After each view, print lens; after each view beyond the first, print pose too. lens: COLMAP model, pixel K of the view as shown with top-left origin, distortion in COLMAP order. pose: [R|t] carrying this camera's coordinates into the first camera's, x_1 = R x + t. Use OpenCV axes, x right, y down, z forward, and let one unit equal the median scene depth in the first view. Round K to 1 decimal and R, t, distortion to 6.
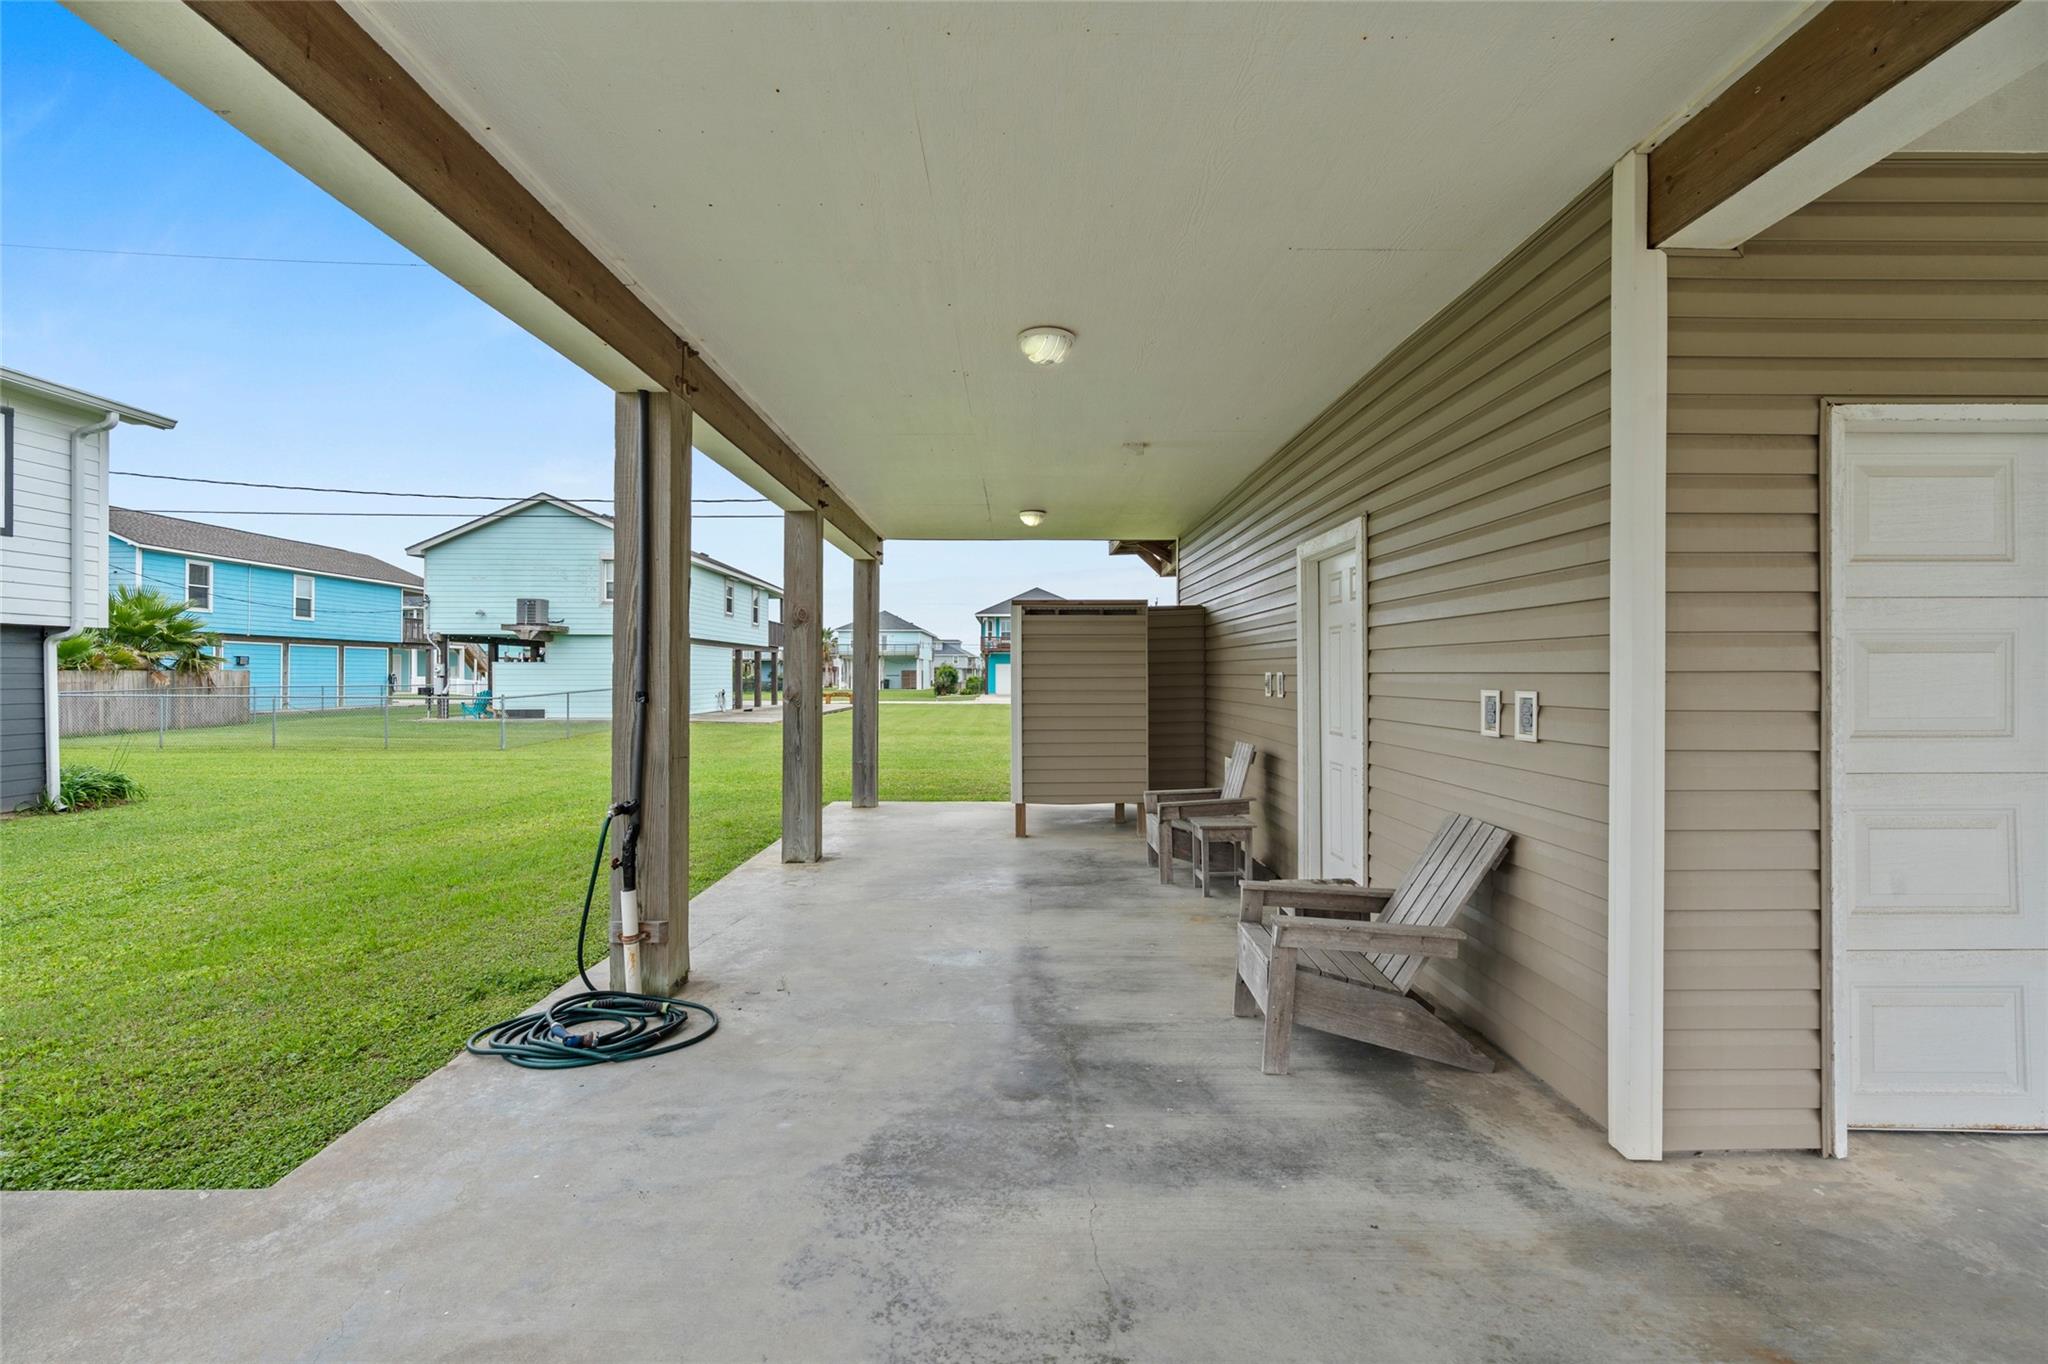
lens RADIAL K [[926.6, 0, 1022.0], [0, 926.6, 669.5], [0, 0, 1]] dist [-0.011050, 0.002669]
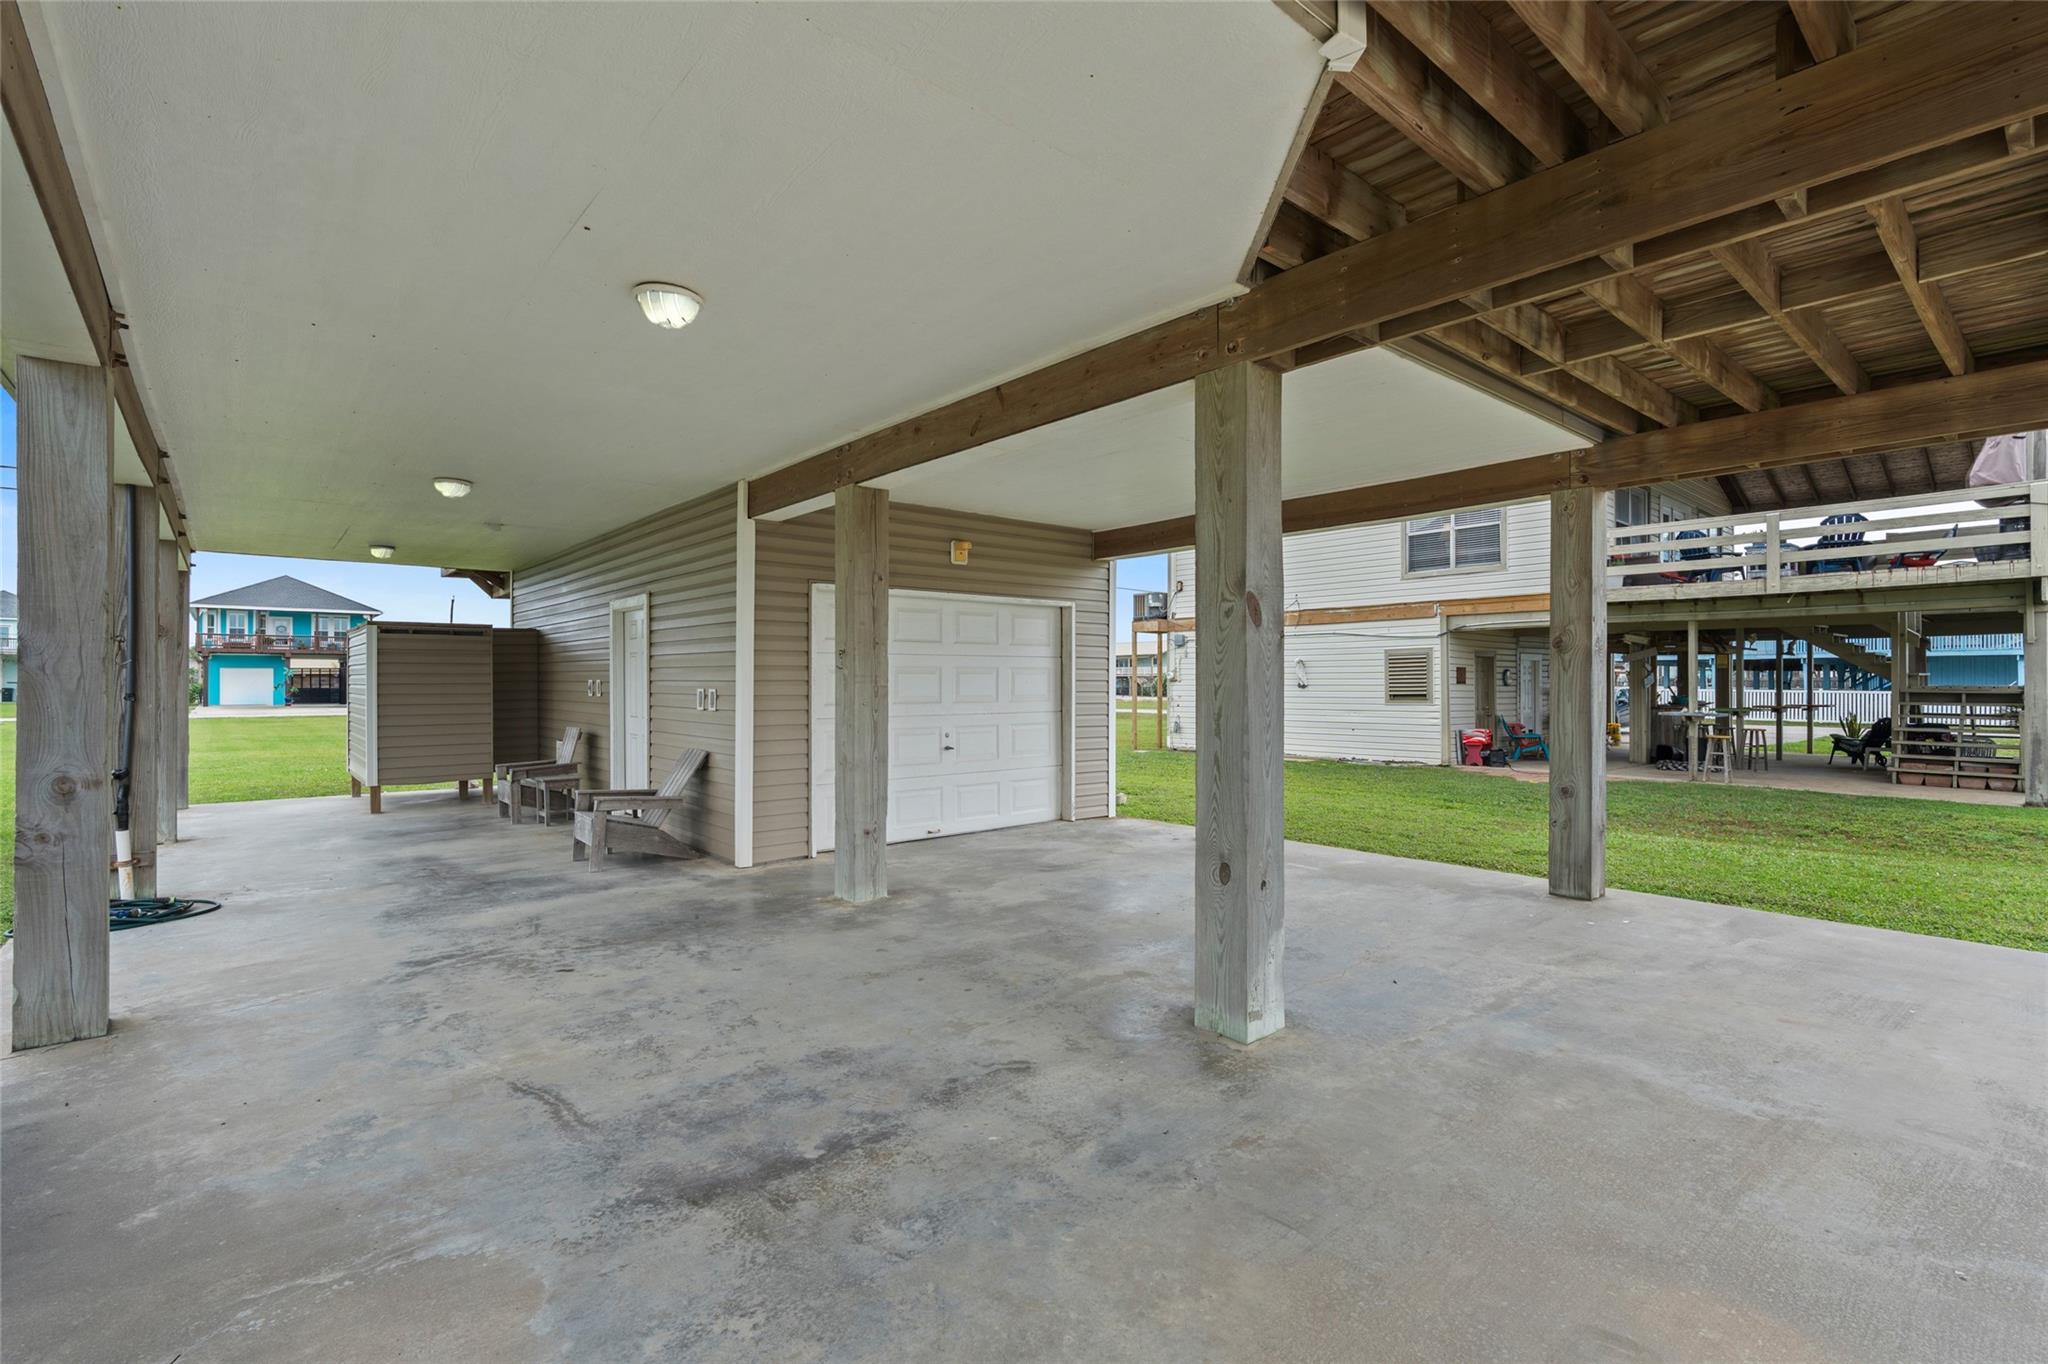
lens RADIAL K [[926.6, 0, 1027.2], [0, 926.6, 678.9], [0, 0, 1]] dist [-0.011050, 0.002669]
pose [[0.762217, 0.000430, 0.647322, -0.174594], [-0.002480, 0.999994, 0.002257, -0.003977], [-0.647317, -0.003325, 0.762213, -0.637187]]
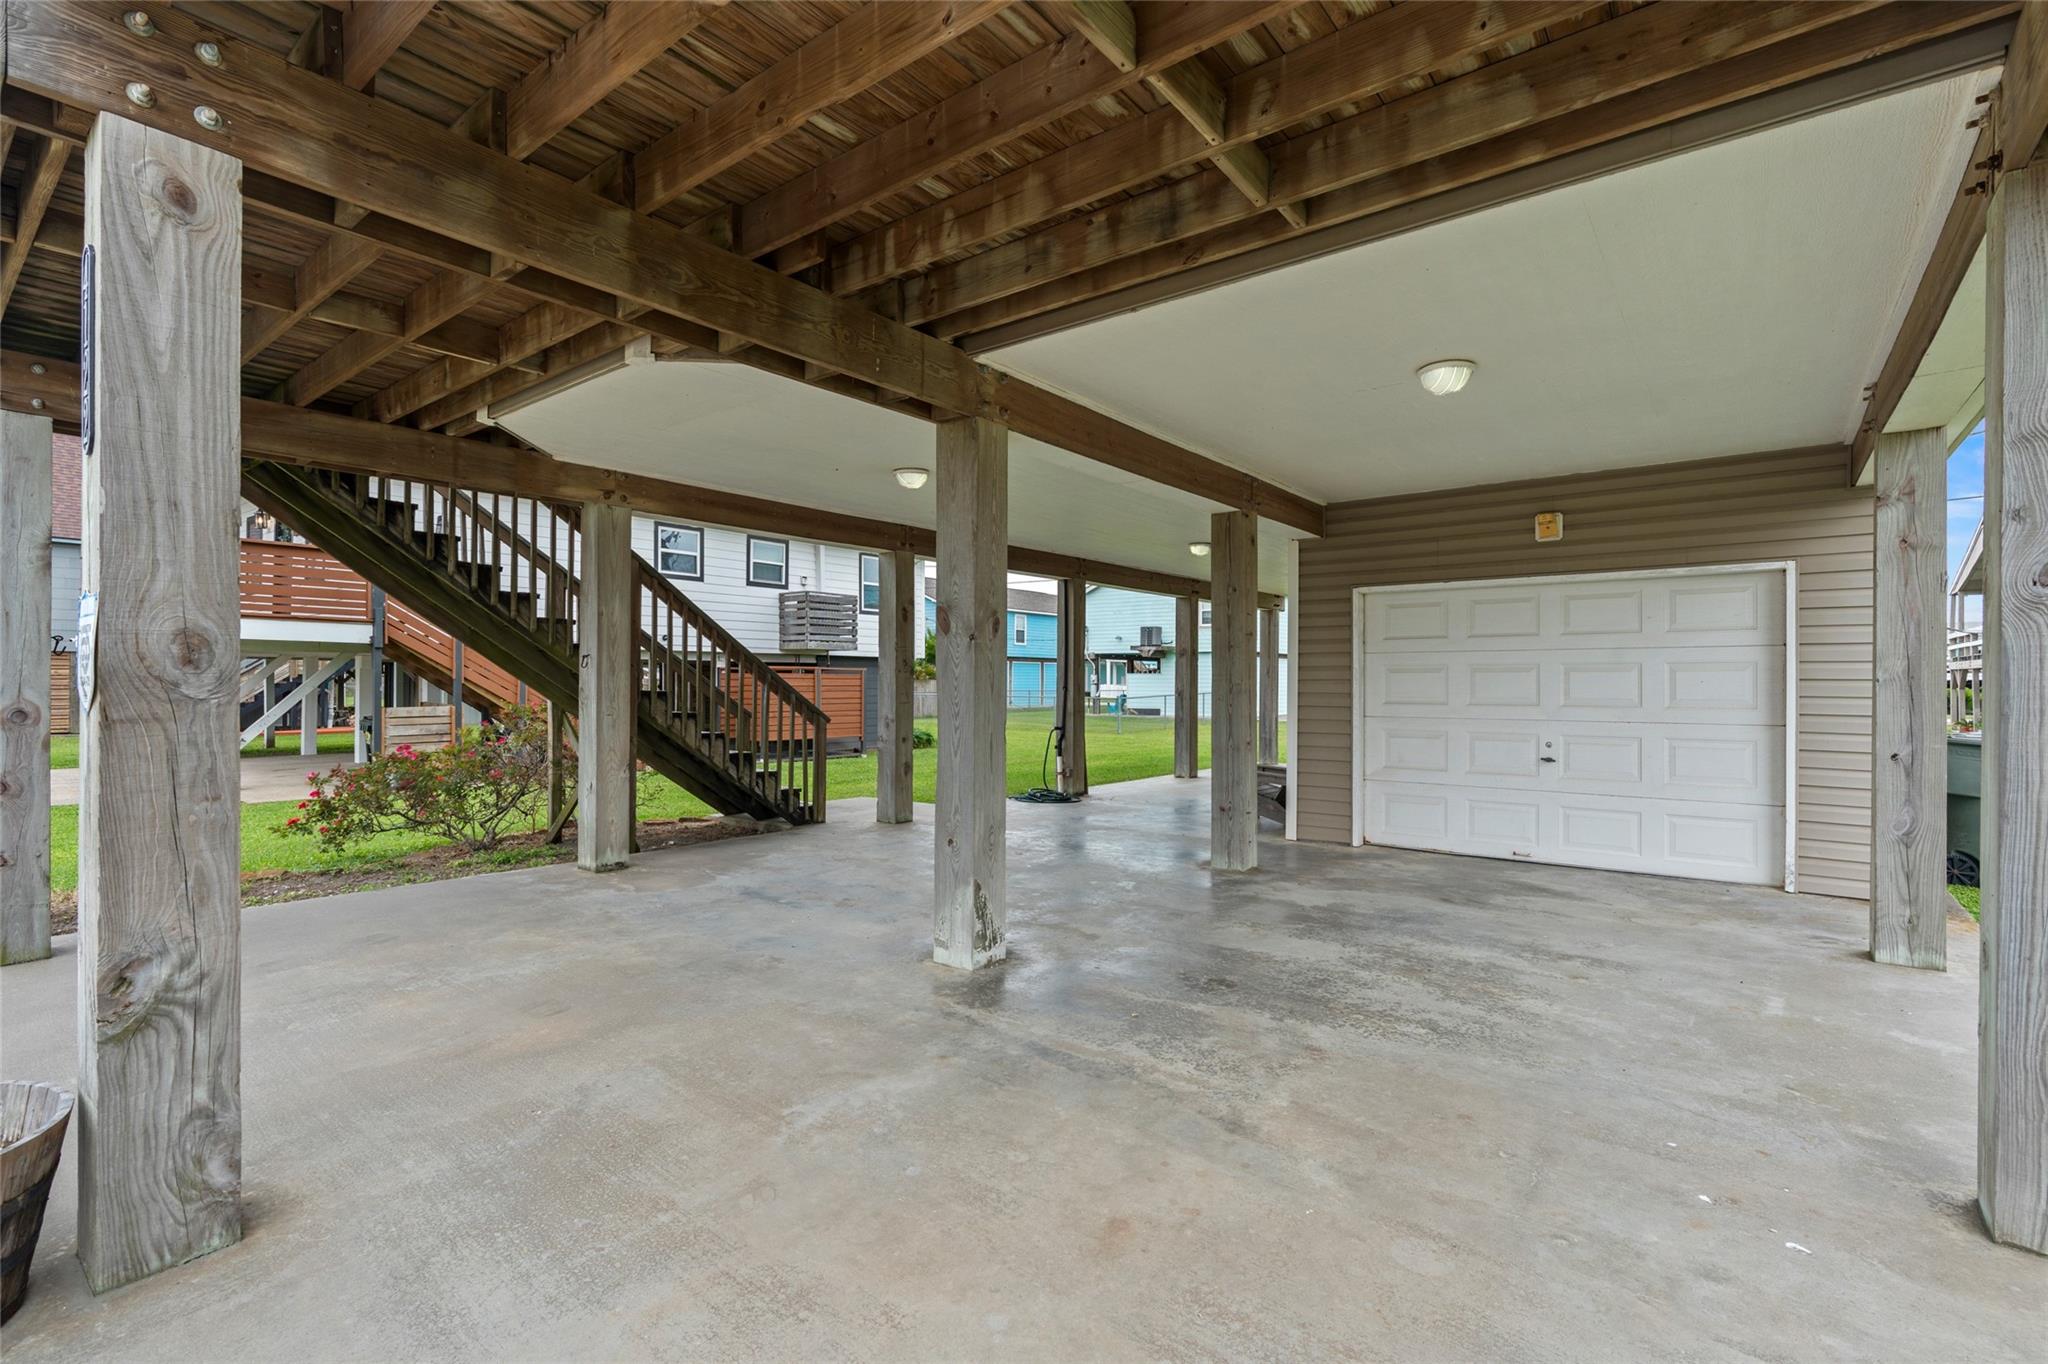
lens RADIAL K [[926.6, 0, 1029.6], [0, 926.6, 680.3], [0, 0, 1]] dist [-0.011050, 0.002669]
pose [[0.785639, -0.000795, -0.618684, 0.794990], [0.002183, 0.999997, 0.001487, -0.000731], [0.618681, -0.002519, 0.785638, -0.814287]]
